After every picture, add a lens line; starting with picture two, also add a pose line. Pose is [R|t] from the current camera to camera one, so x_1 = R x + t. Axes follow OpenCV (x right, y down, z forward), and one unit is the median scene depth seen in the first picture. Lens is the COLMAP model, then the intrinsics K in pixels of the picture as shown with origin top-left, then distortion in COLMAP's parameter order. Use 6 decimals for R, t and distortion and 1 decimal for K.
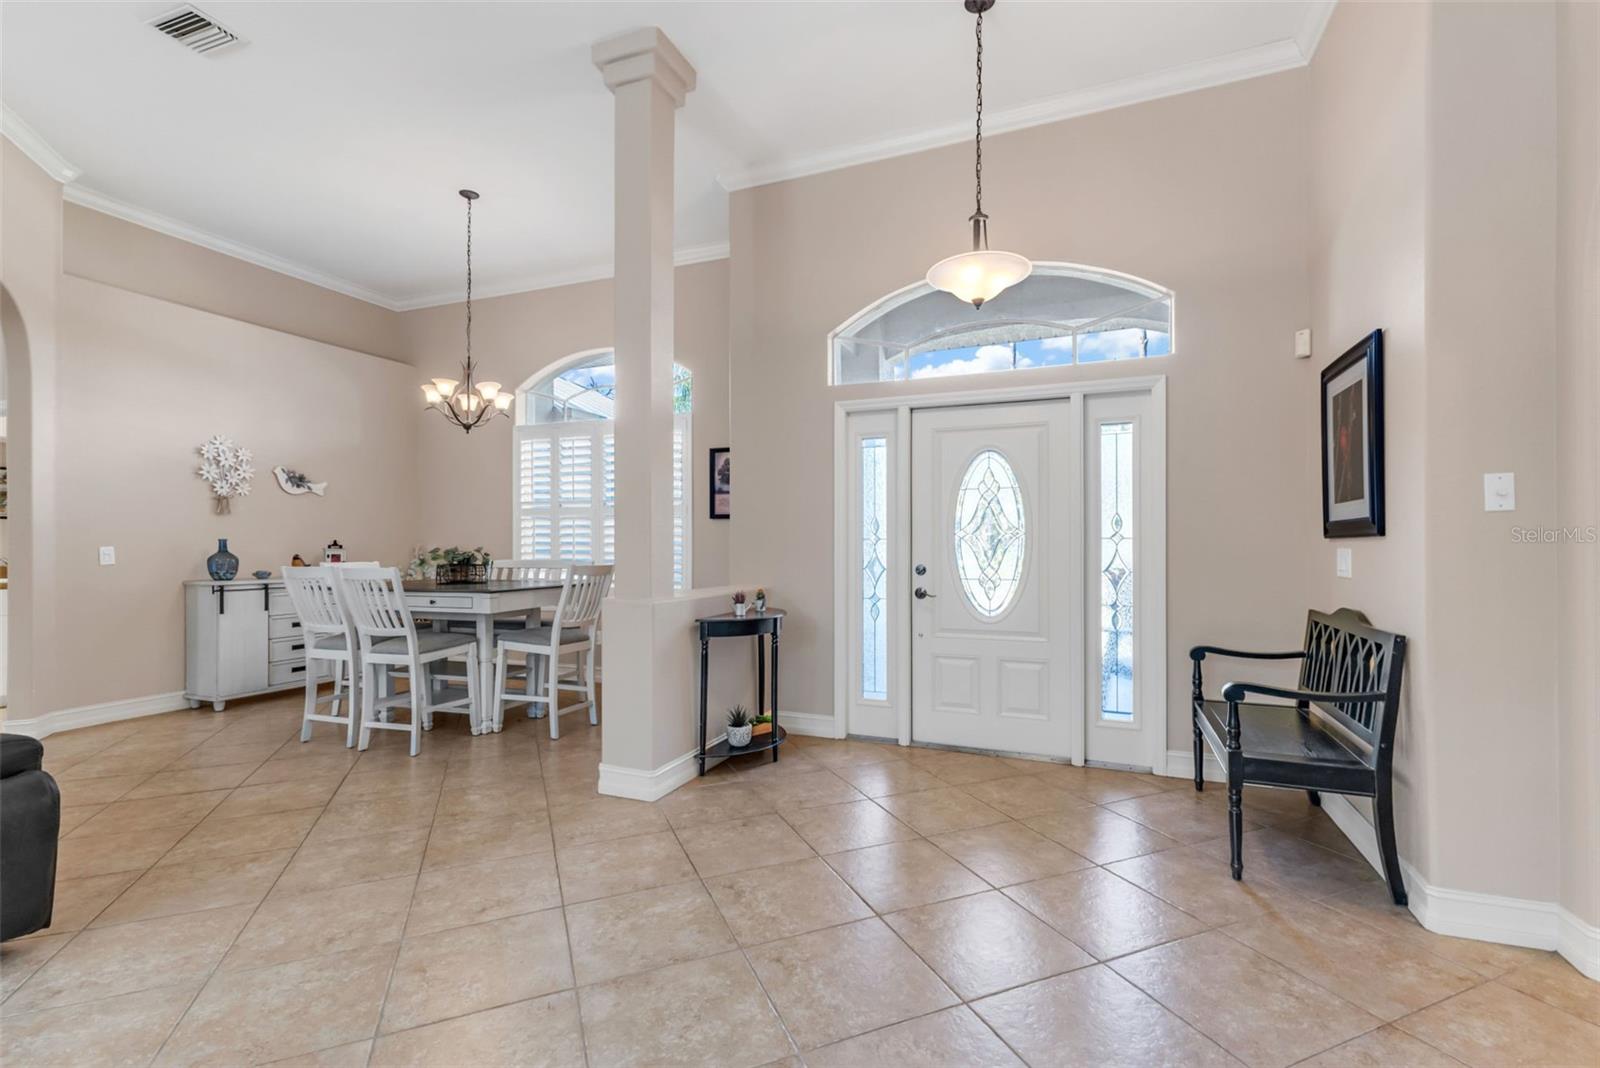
lens RADIAL K [[692.9, 0, 800.1], [0, 692.9, 530.1], [0, 0, 1]] dist [0.009695, -0.000391]
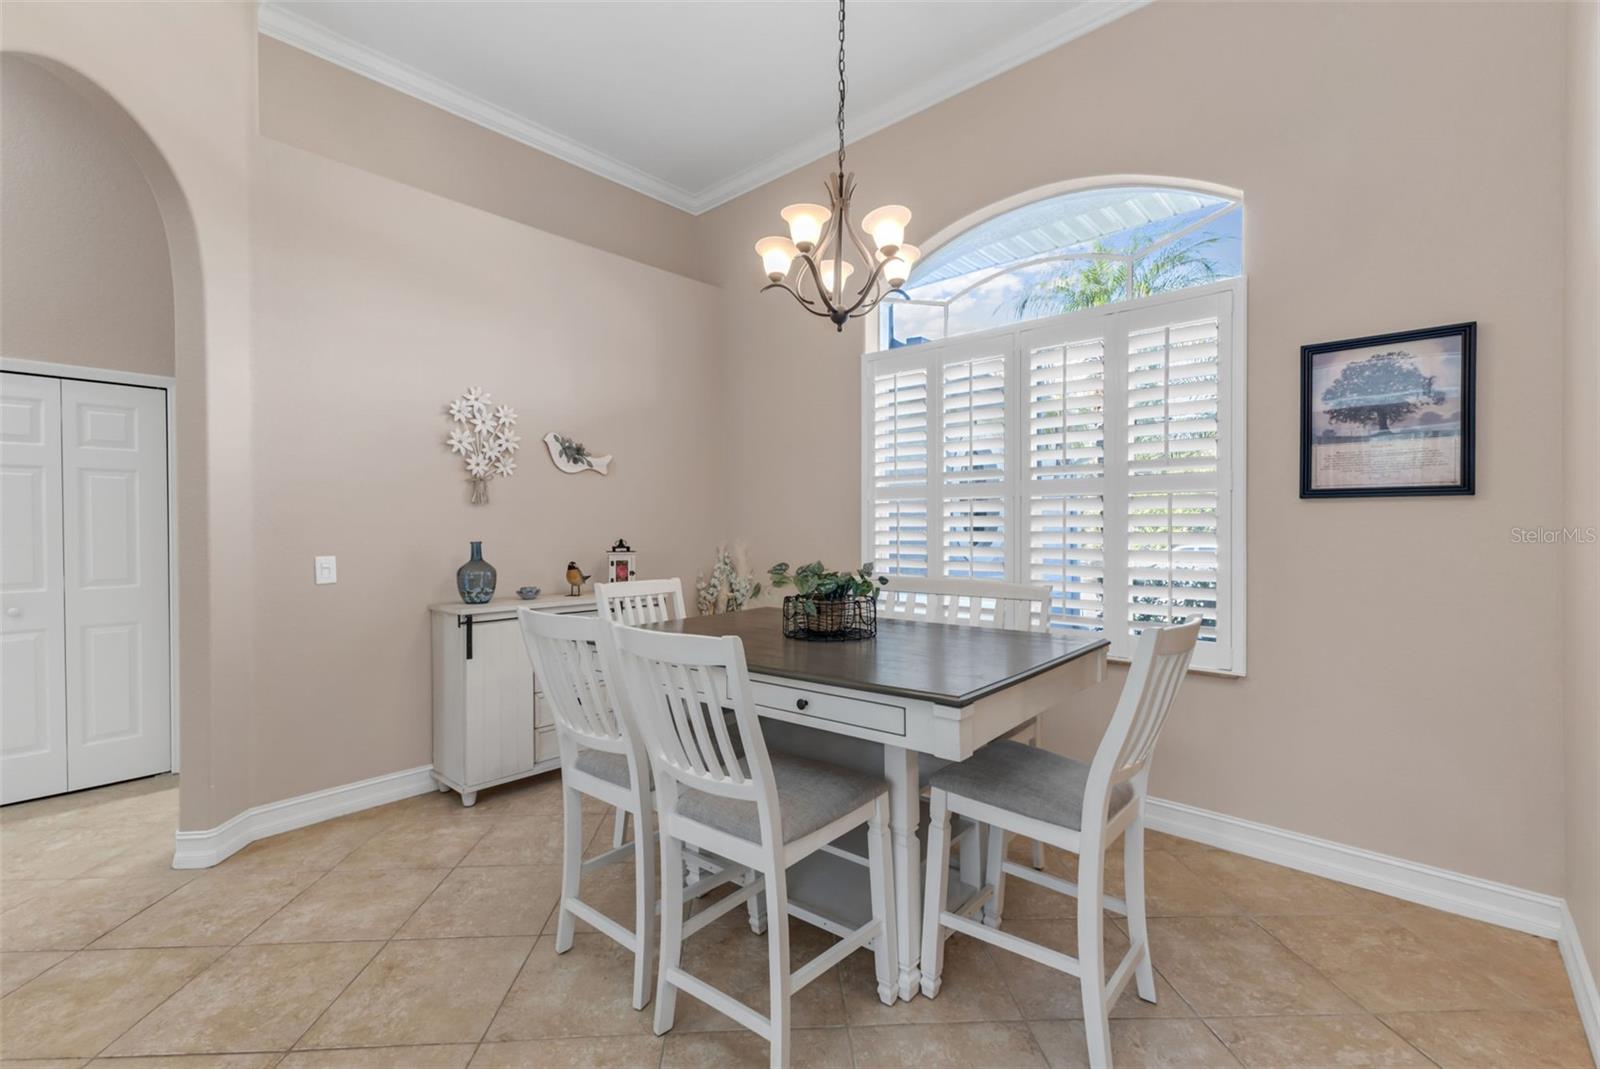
lens RADIAL K [[674.3, 0, 795.1], [0, 674.3, 511.5], [0, 0, 1]] dist [-0.024104, -0.000106]
pose [[0.937692, -0.010905, -0.347296, -0.323026], [0.010033, 0.999940, -0.004307, -0.009323], [0.347322, 0.000554, 0.937746, 0.510035]]
